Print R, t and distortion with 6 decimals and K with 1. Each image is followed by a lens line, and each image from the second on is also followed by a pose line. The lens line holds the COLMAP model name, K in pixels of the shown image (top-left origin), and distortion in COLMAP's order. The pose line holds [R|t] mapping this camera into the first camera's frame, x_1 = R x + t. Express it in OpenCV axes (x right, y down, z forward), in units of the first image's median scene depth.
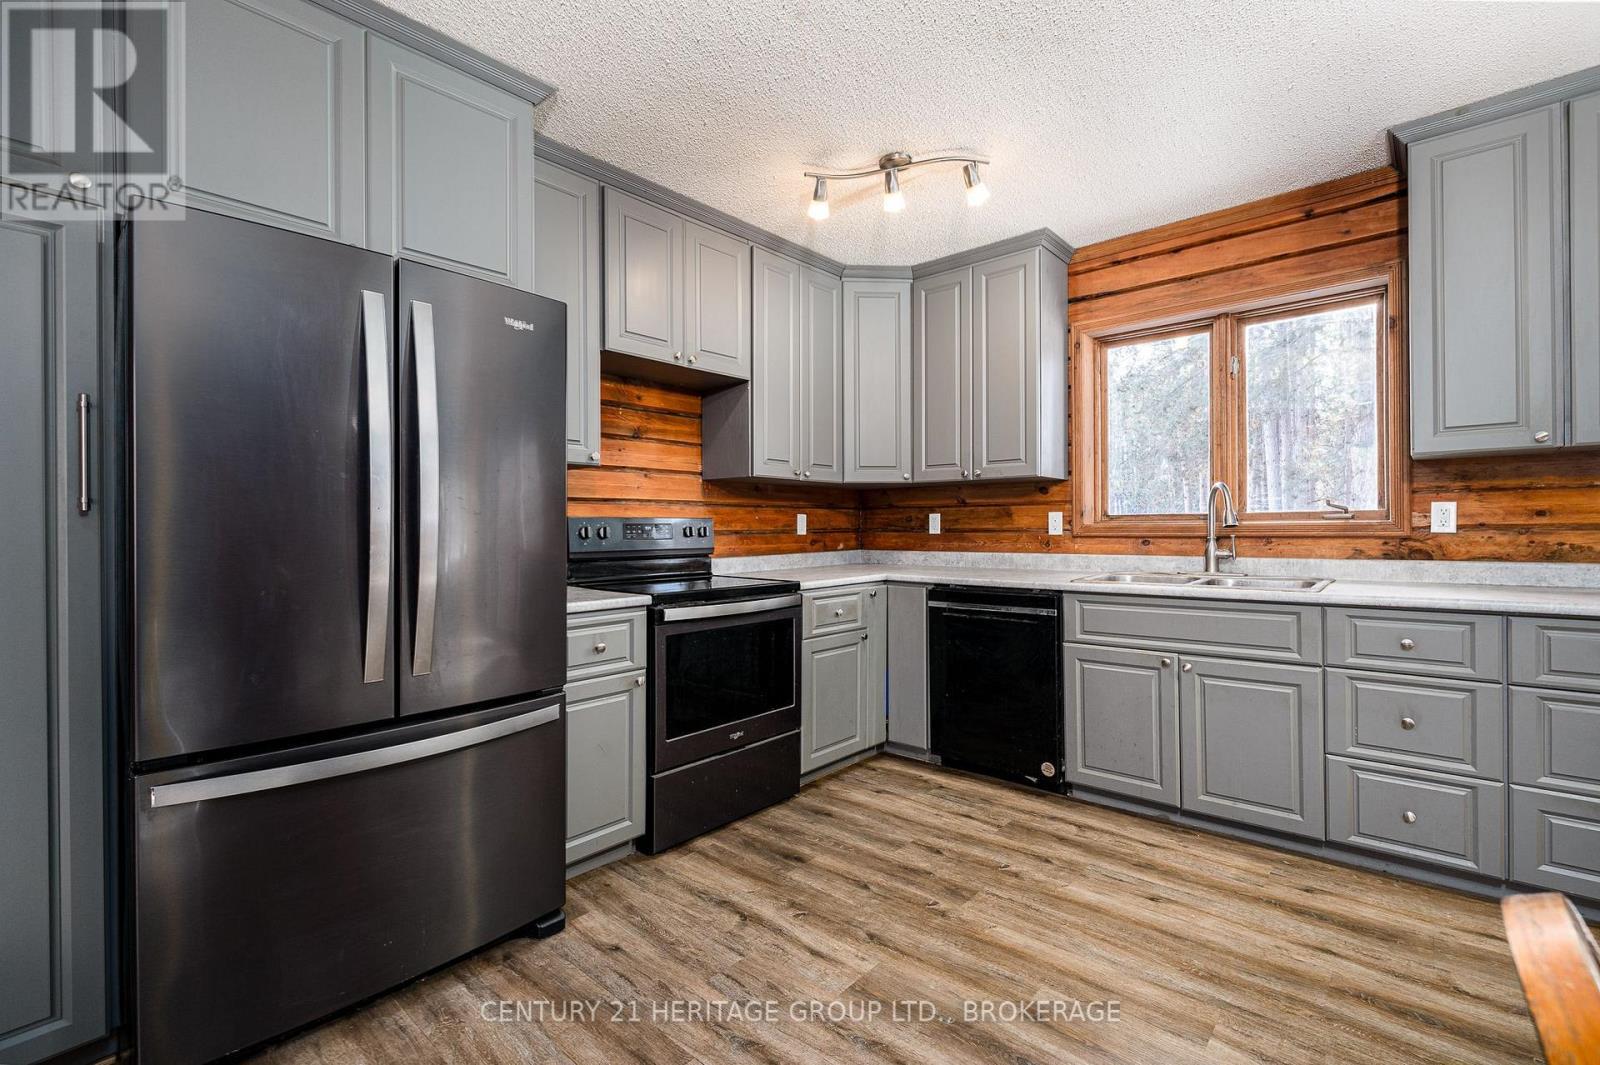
lens RADIAL K [[712.8, 0, 800.0], [0, 712.8, 532.5], [0, 0, 1]] dist [-0.002081, -0.000065]
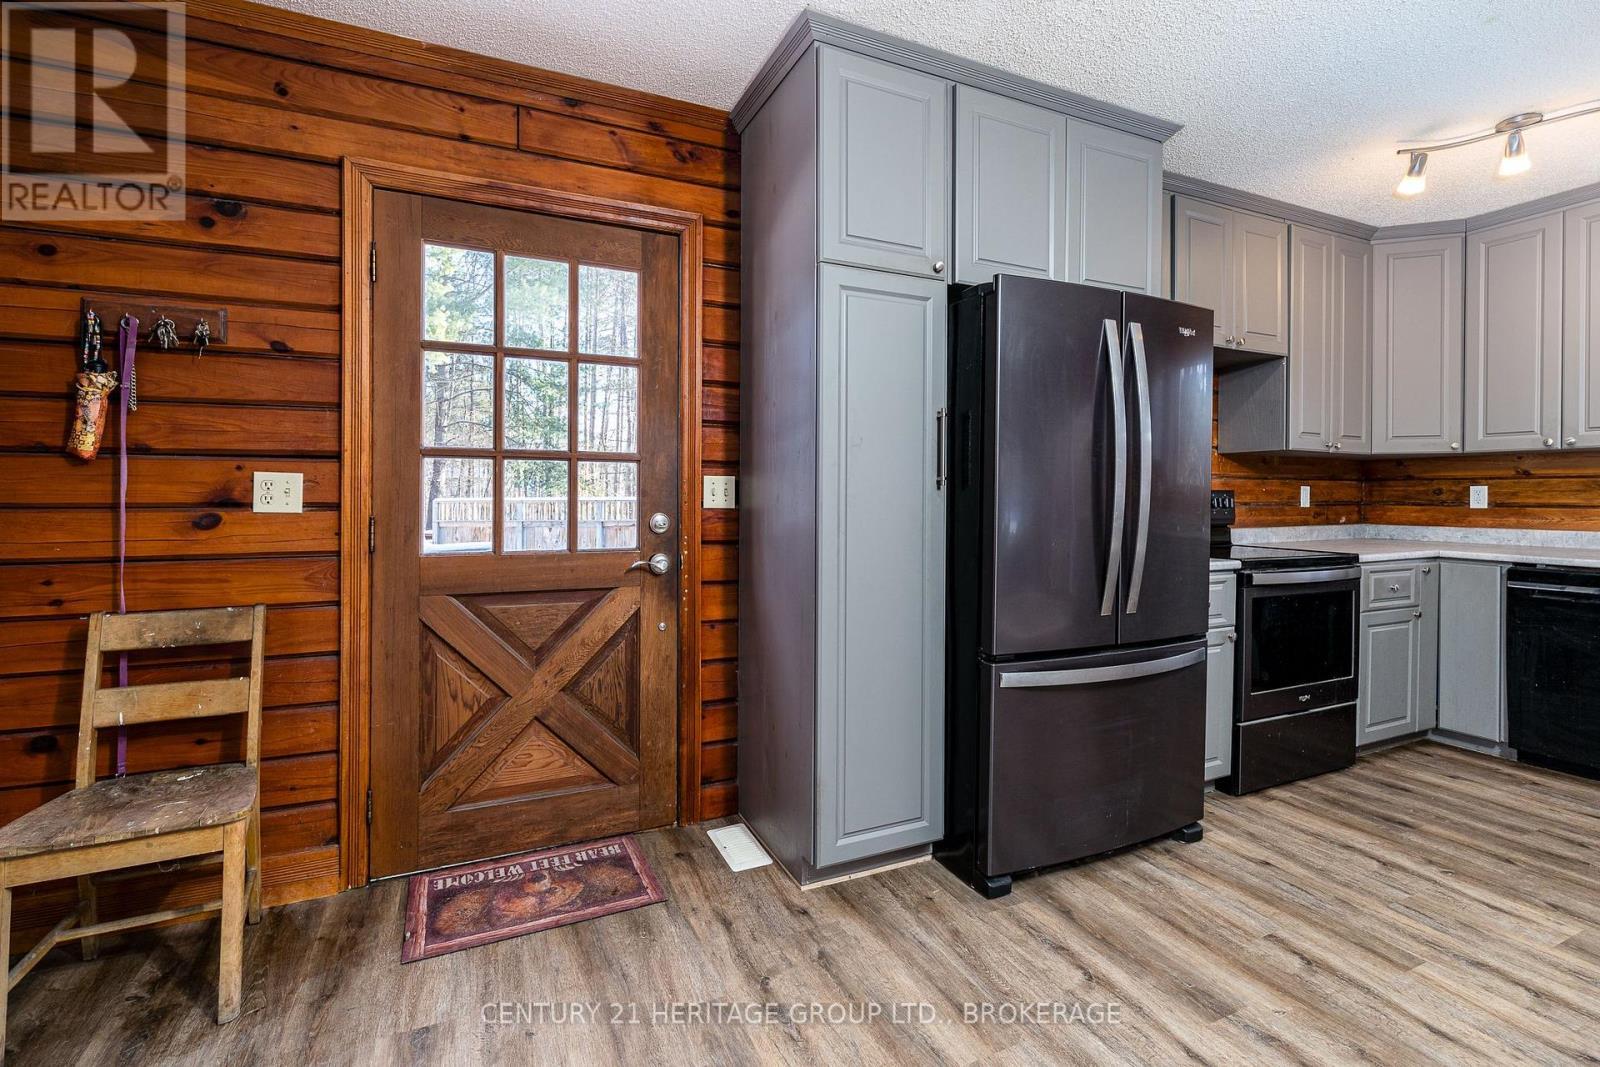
lens RADIAL K [[718.5, 0, 799.0], [0, 718.5, 498.7], [0, 0, 1]] dist [-0.001563, -0.000138]
pose [[0.915953, 0.010521, -0.401148, -0.325247], [-0.012183, 0.999925, -0.001592, 0.002103], [0.401101, 0.006345, 0.916012, -0.248167]]
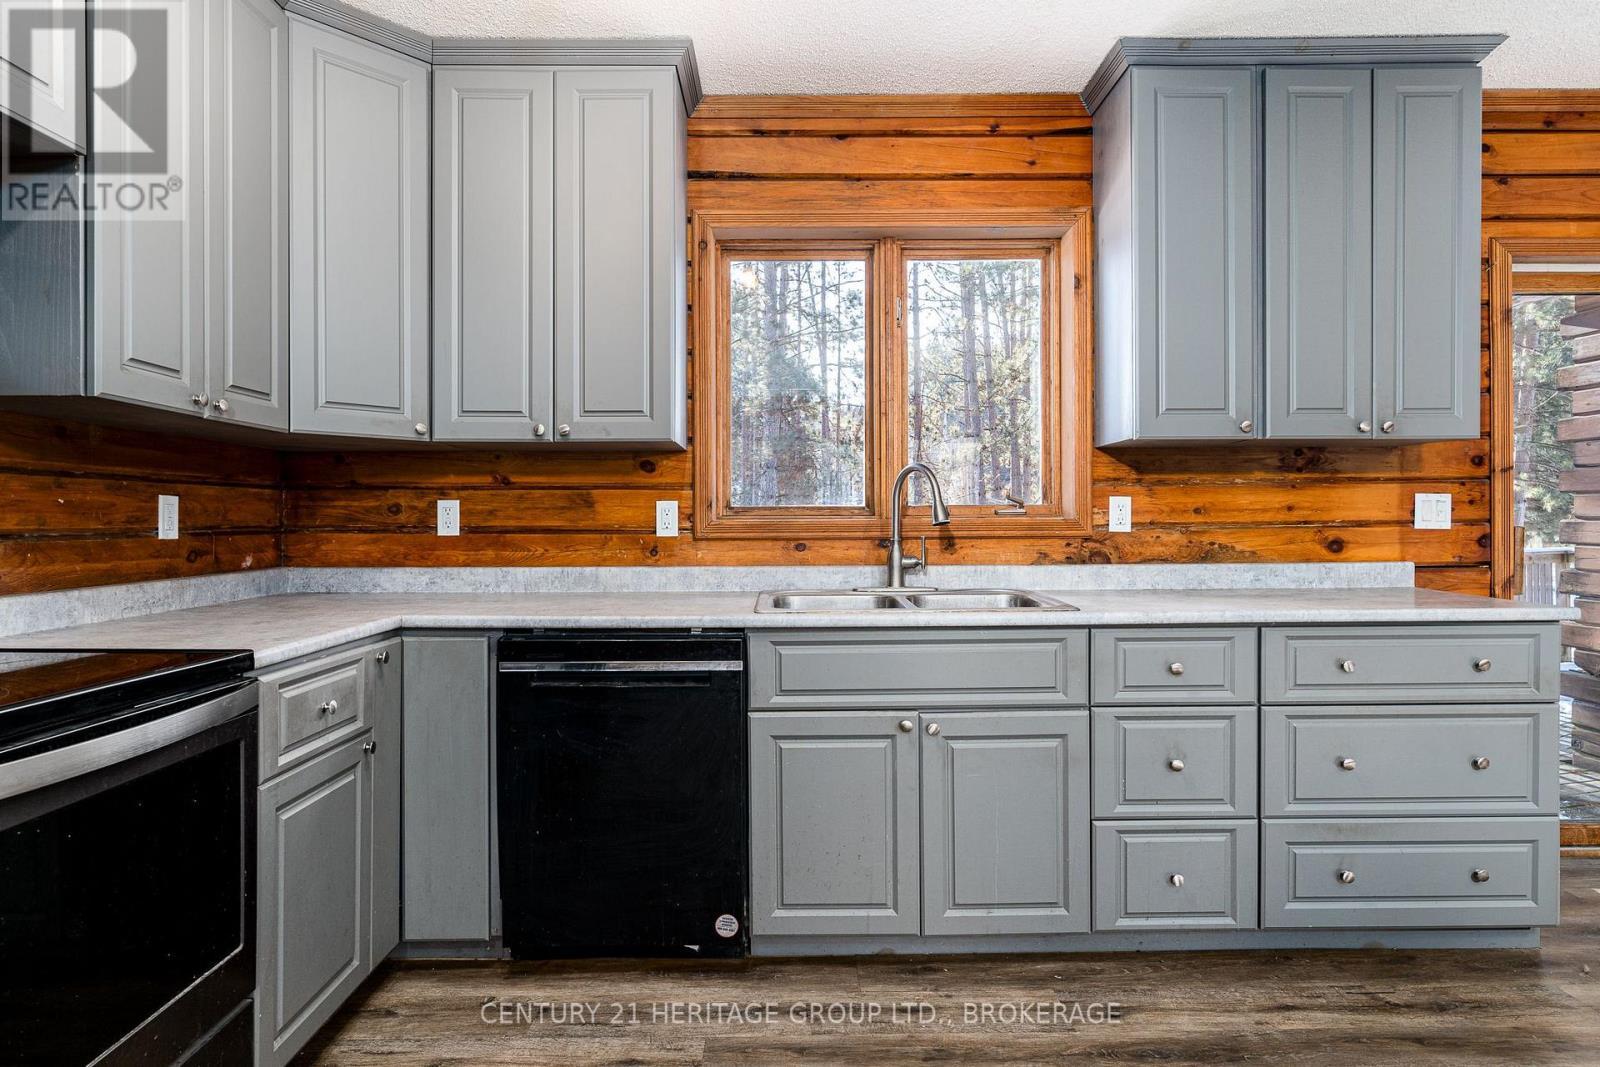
lens RADIAL K [[921.6, 0, 794.9], [0, 921.6, 528.2], [0, 0, 1]] dist [-0.001900, 0.000375]
pose [[0.741006, 0.000161, 0.671498, -0.133384], [0.003051, 0.999989, -0.003606, -0.001249], [-0.671491, 0.004721, 0.740998, 0.382869]]
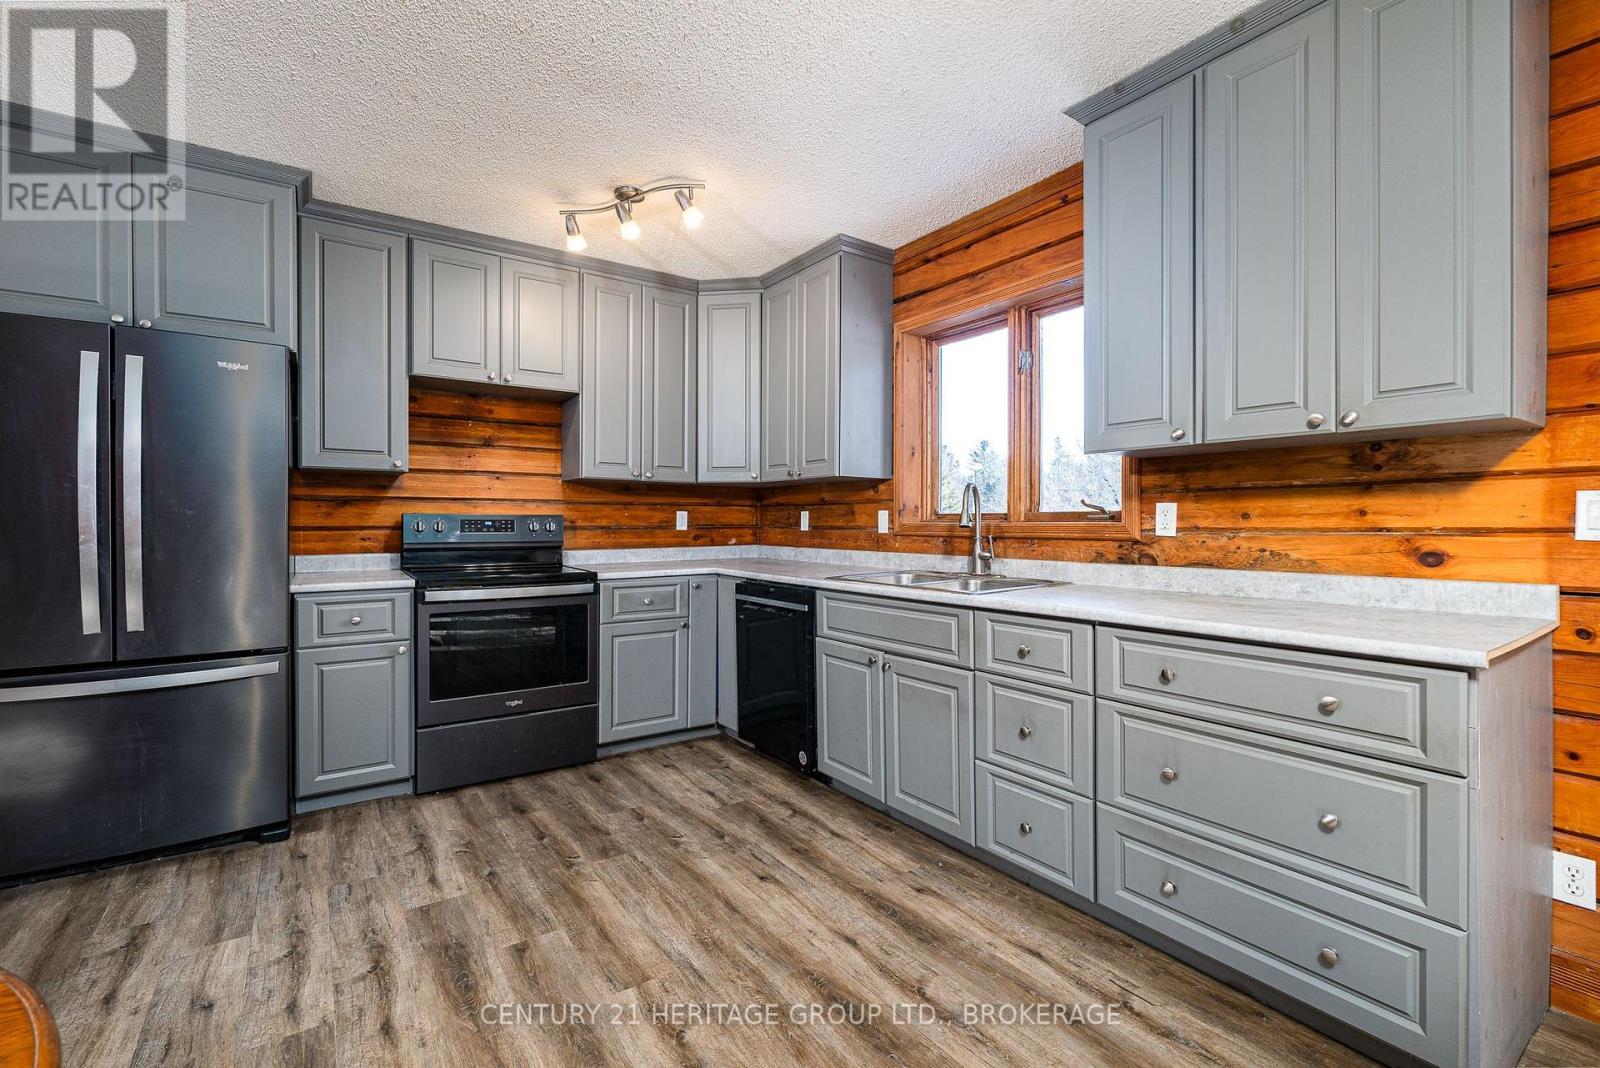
lens RADIAL K [[705.7, 0, 800.6], [0, 705.7, 531.2], [0, 0, 1]] dist [-0.002292, -0.000306]
pose [[0.972393, 0.011211, -0.233078, 0.583383], [-0.009678, 0.999923, 0.007721, -0.007567], [0.233147, -0.005252, 0.972427, -0.003964]]
